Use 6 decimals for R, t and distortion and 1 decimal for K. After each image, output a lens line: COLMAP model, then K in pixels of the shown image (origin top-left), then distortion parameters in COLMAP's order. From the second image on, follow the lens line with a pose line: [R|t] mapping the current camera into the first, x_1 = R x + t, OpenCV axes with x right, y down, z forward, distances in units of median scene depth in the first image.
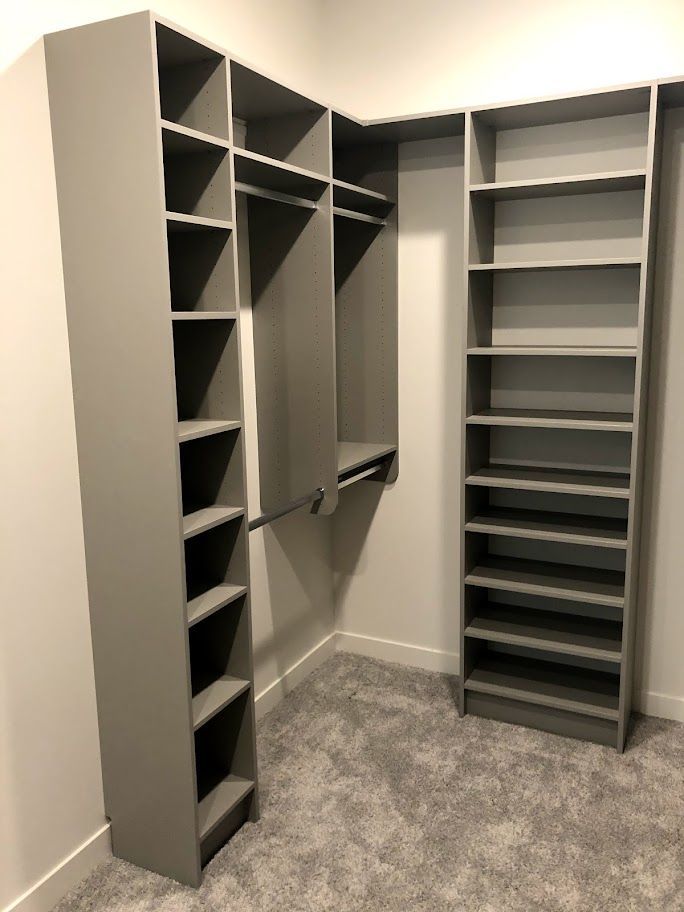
lens RADIAL K [[749.7, 0, 340.5], [0, 749.7, 449.2], [0, 0, 1]] dist [0.031525, -0.036818]
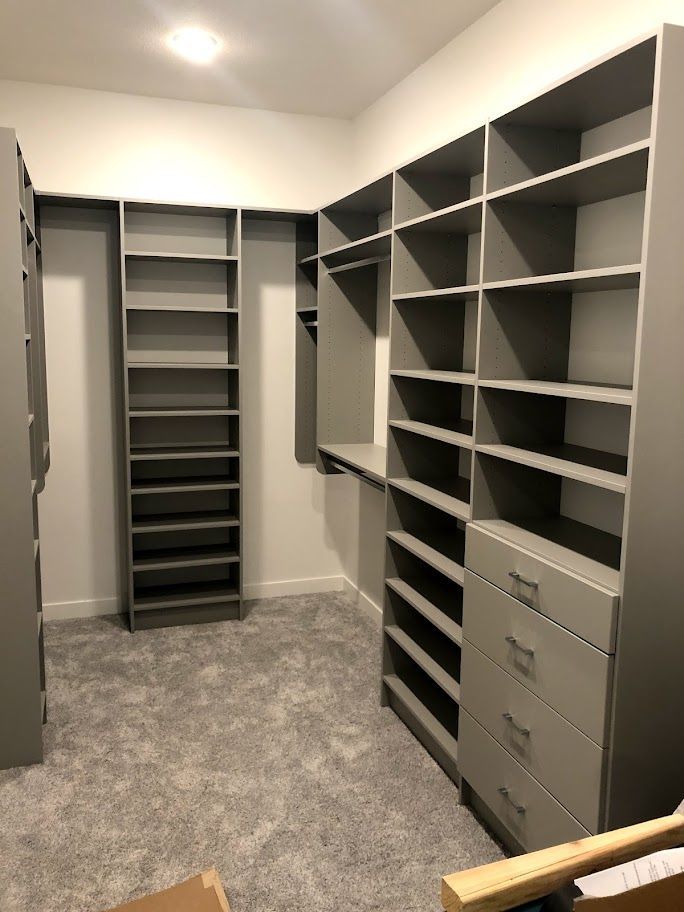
lens RADIAL K [[749.7, 0, 343.5], [0, 749.7, 457.8], [0, 0, 1]] dist [0.031525, -0.036818]
pose [[0.699854, -0.082690, 0.709484, -0.576797], [0.098860, 0.994931, 0.018440, 0.057243], [-0.707412, 0.057234, 0.704480, -0.282409]]
